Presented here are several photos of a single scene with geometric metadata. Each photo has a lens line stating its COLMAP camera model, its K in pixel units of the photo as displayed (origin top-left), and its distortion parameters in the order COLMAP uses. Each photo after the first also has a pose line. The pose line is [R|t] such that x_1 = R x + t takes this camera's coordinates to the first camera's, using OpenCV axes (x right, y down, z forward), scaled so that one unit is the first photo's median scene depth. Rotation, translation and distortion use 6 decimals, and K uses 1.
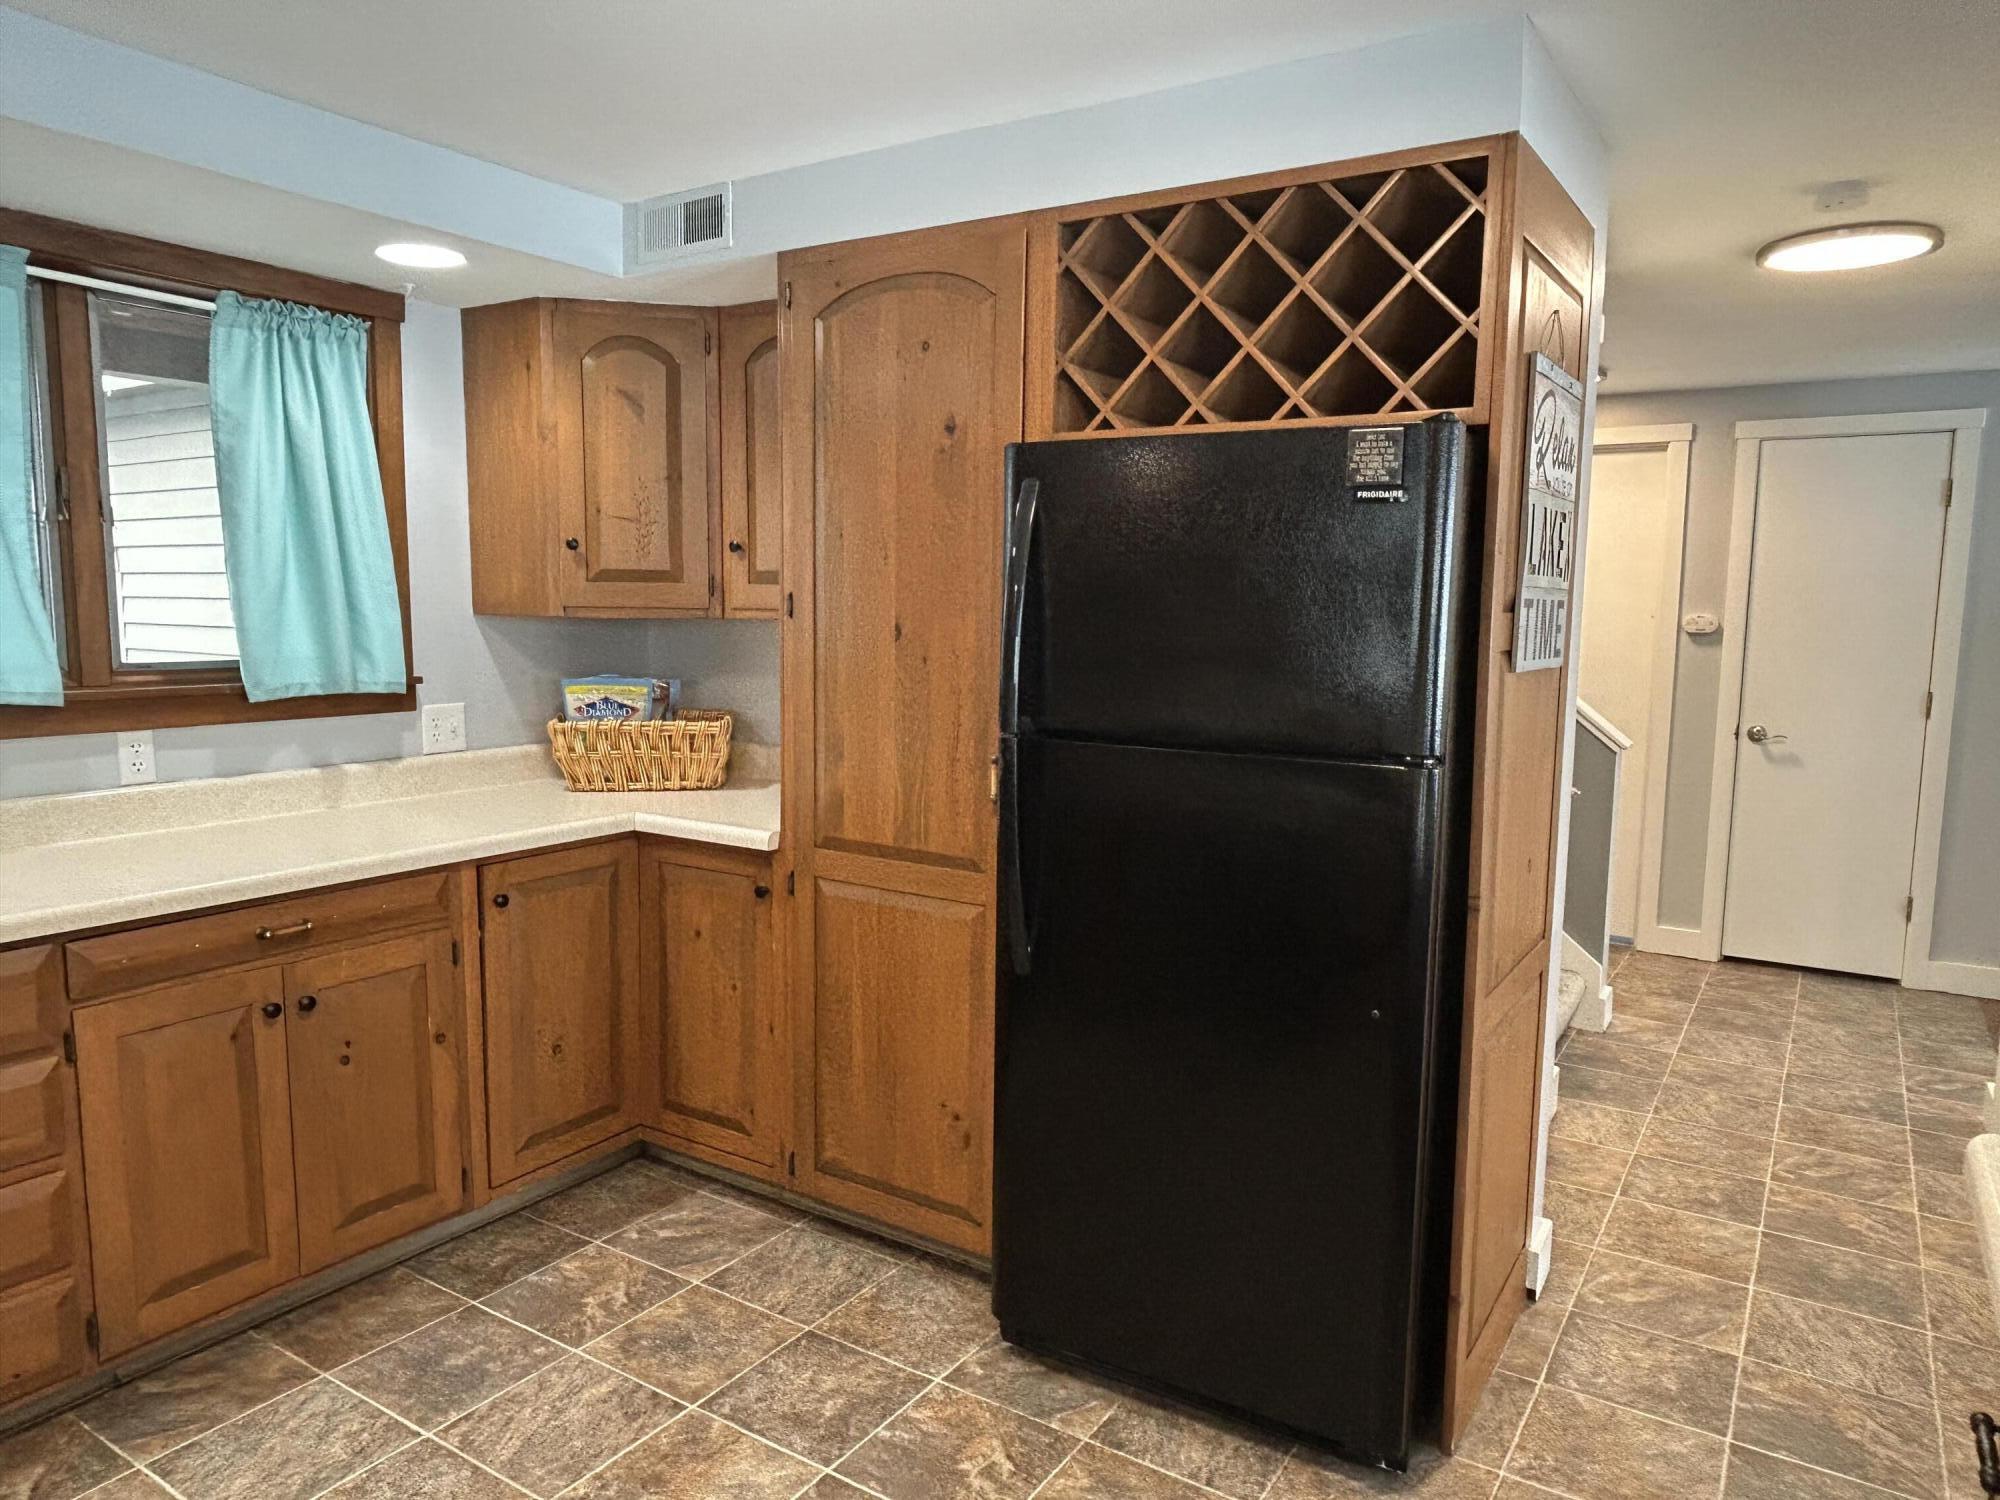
lens RADIAL K [[1312.1, 0, 1005.2], [0, 1312.1, 758.2], [0, 0, 1]] dist [0.000888, -0.006256]
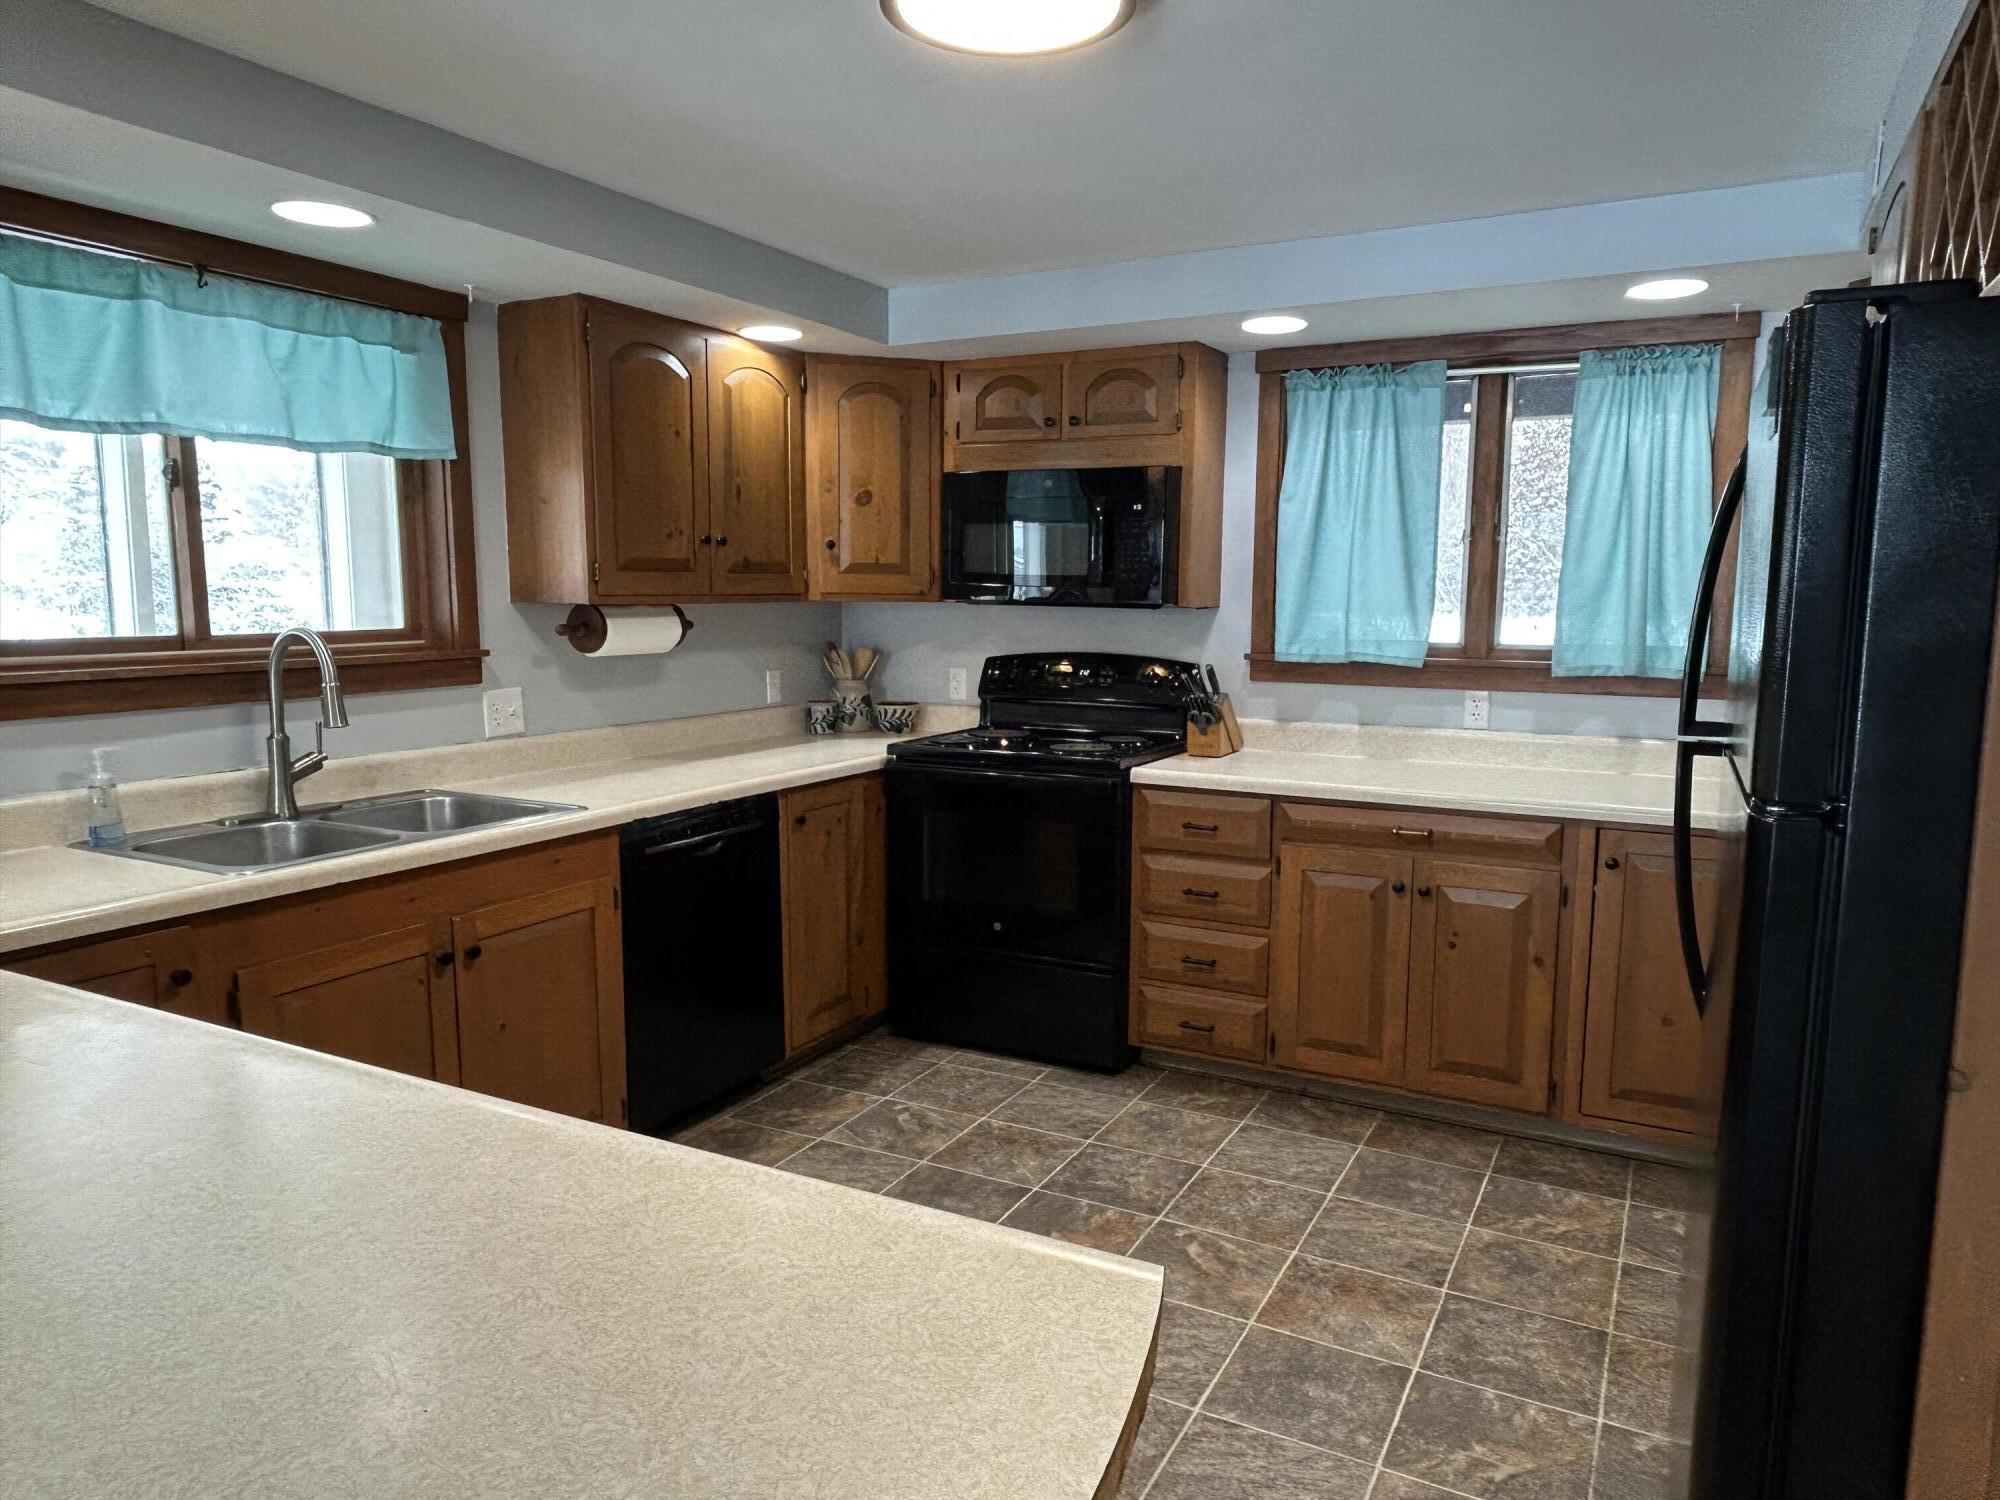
lens RADIAL K [[1312.1, 0, 1003.4], [0, 1312.1, 765.9], [0, 0, 1]] dist [0.000888, -0.006256]
pose [[0.089480, 0.118011, -0.988972, 0.728824], [-0.127186, 0.986180, 0.106171, -0.028087], [0.987835, 0.116283, 0.103253, 0.402267]]
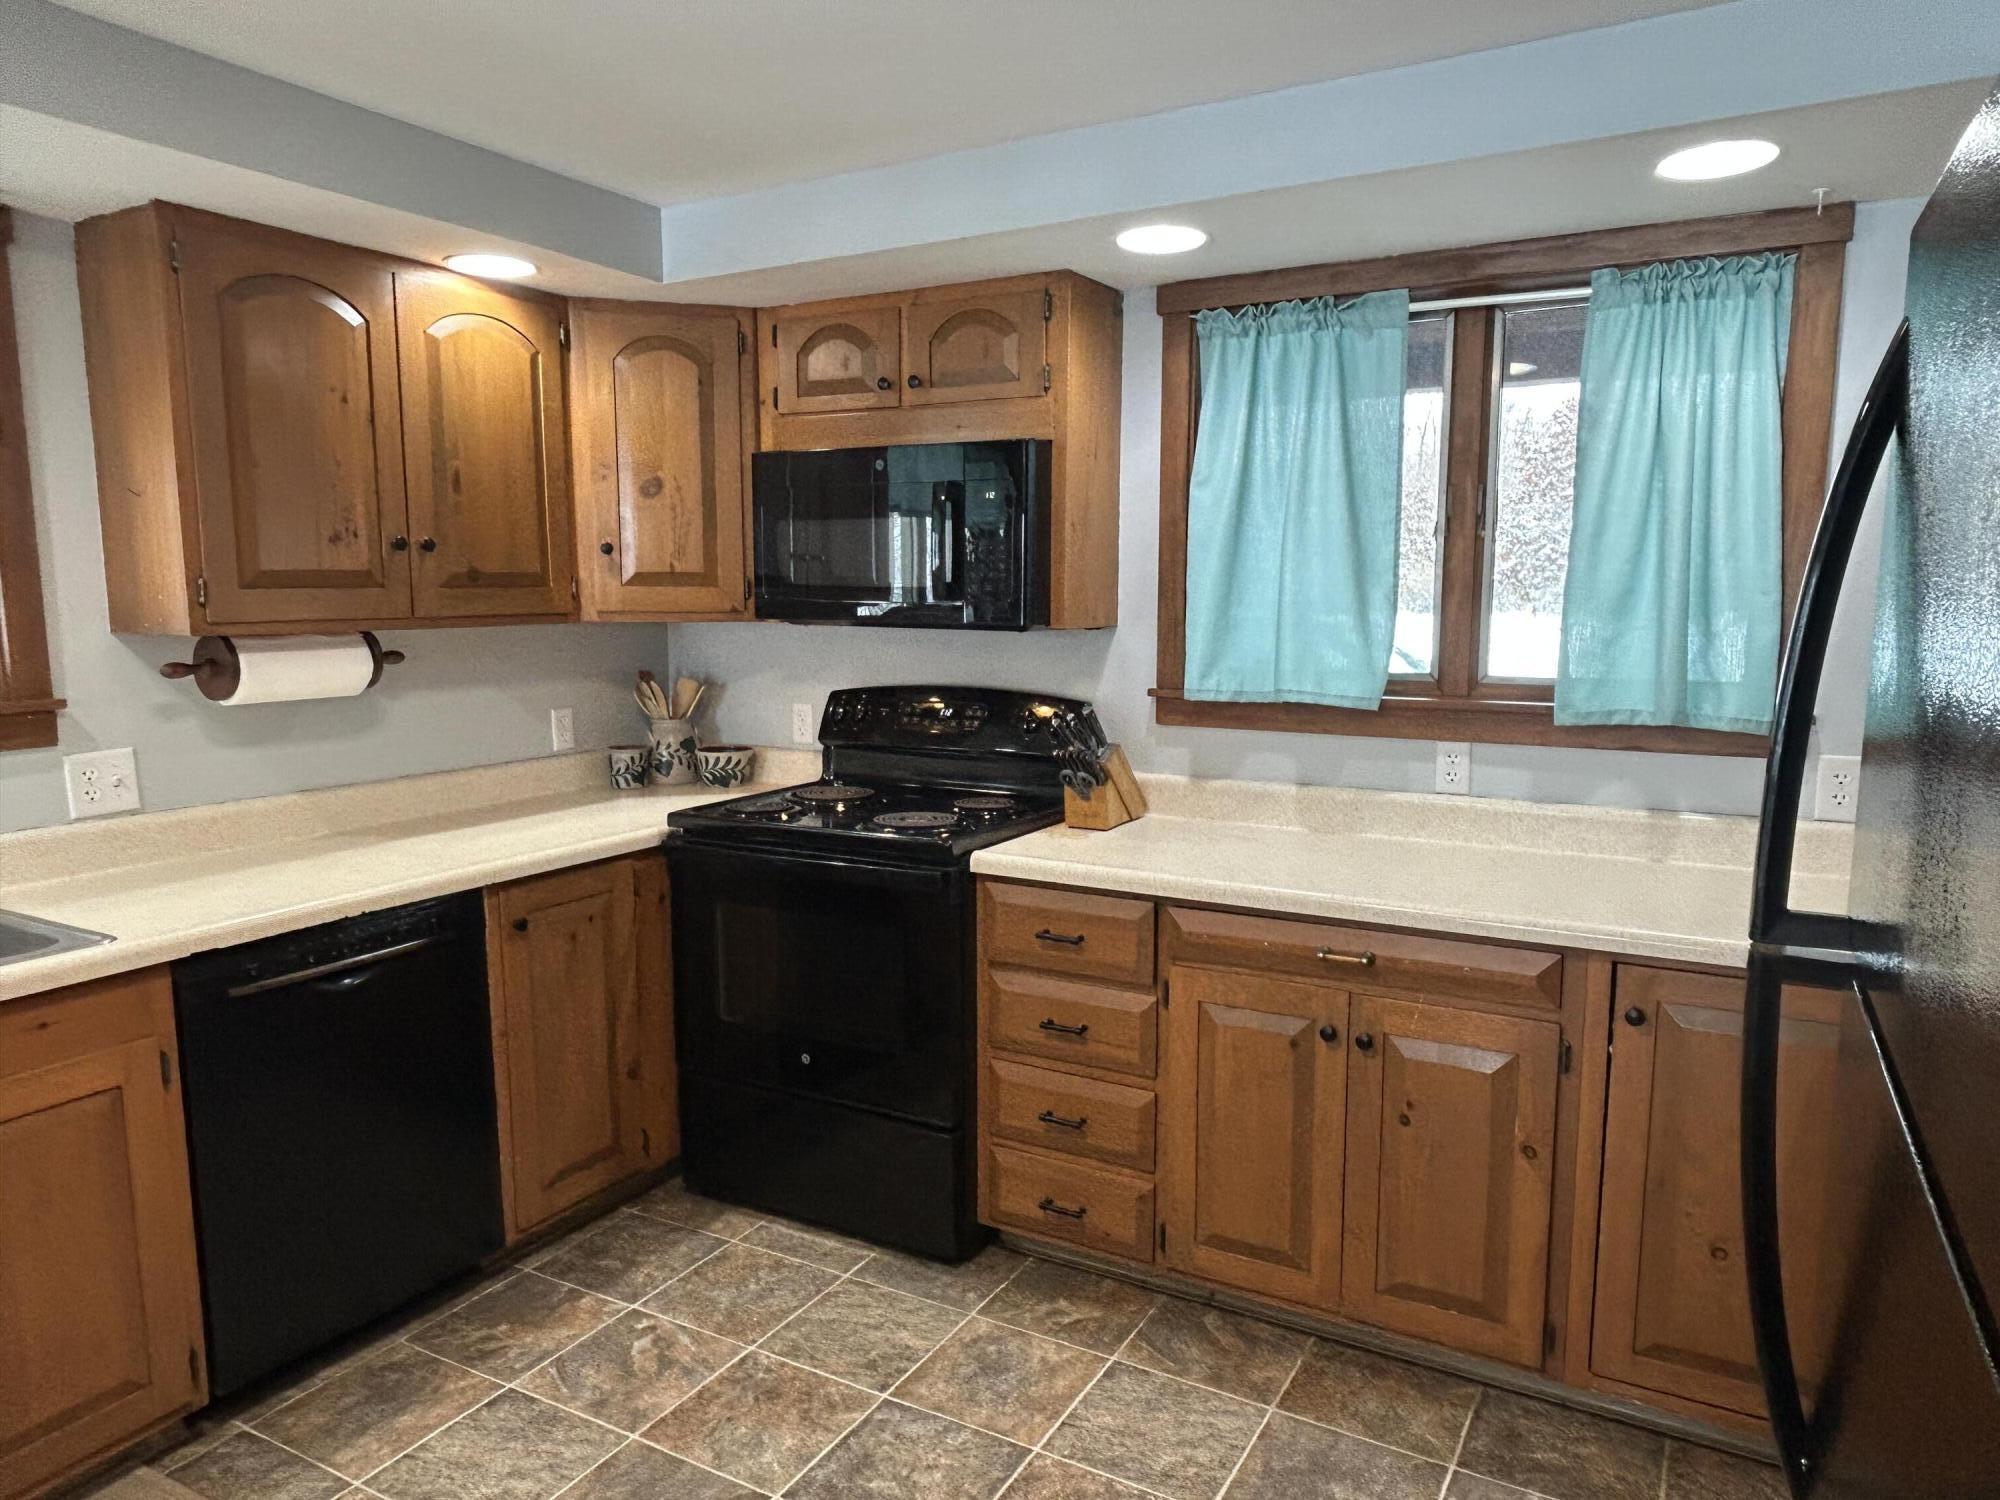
lens RADIAL K [[1312.1, 0, 999.1], [0, 1312.1, 766.5], [0, 0, 1]] dist [0.000888, -0.006256]
pose [[0.061223, 0.119647, -0.990927, 0.351296], [-0.121117, 0.986344, 0.111611, -0.078820], [0.990748, 0.113185, 0.074878, 0.625584]]
